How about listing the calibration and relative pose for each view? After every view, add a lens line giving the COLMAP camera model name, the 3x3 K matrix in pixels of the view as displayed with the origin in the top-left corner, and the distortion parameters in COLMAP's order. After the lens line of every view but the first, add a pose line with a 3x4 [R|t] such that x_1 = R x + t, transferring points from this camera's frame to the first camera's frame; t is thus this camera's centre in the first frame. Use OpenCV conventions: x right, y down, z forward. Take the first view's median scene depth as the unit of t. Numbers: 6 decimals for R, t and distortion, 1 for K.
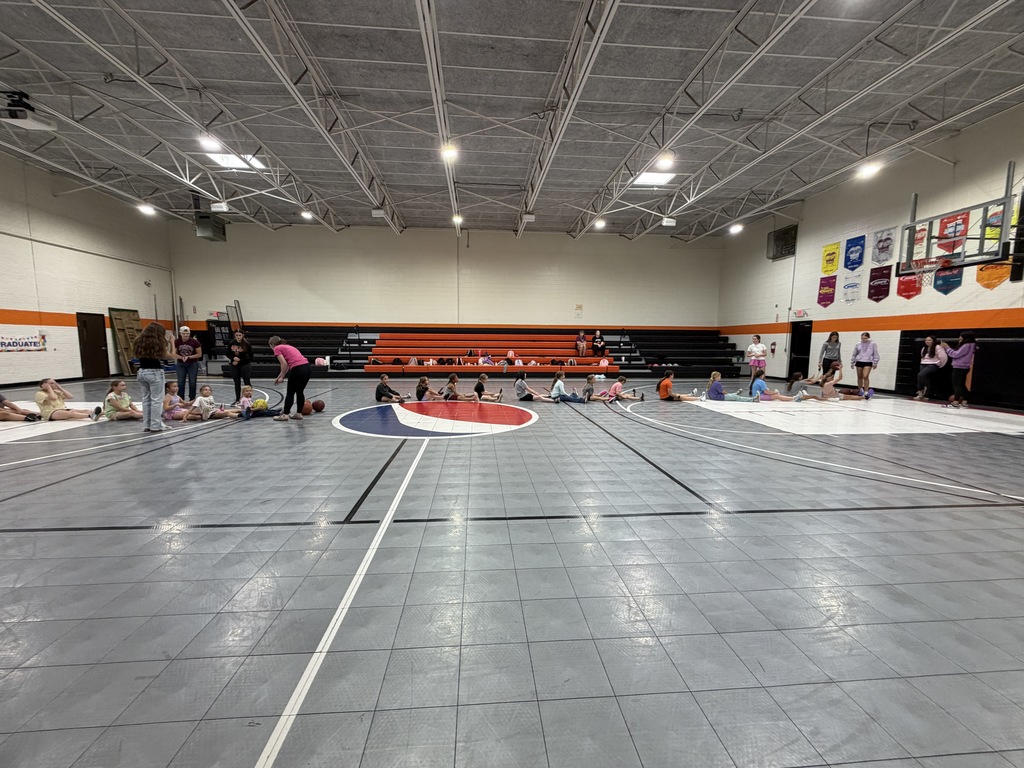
lens RADIAL K [[411.7, 0, 510.6], [0, 411.7, 385.5], [0, 0, 1]] dist [-0.000586, -0.000111]
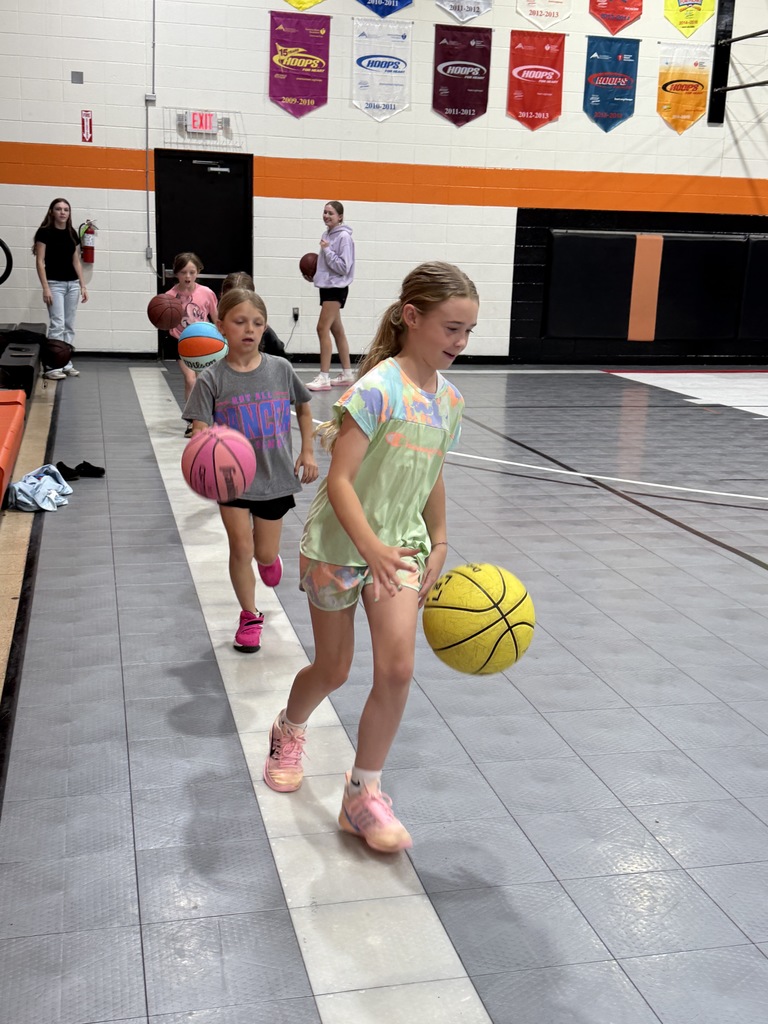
lens RADIAL K [[1223.4, 0, 383.7], [0, 1223.4, 511.0], [0, 0, 1]] dist [0.066964, 0.000000]
pose [[-0.149022, -0.230102, 0.961689, -0.254897], [0.069651, 0.967690, 0.242331, -0.137706], [-0.986378, 0.103095, -0.128180, 1.232903]]
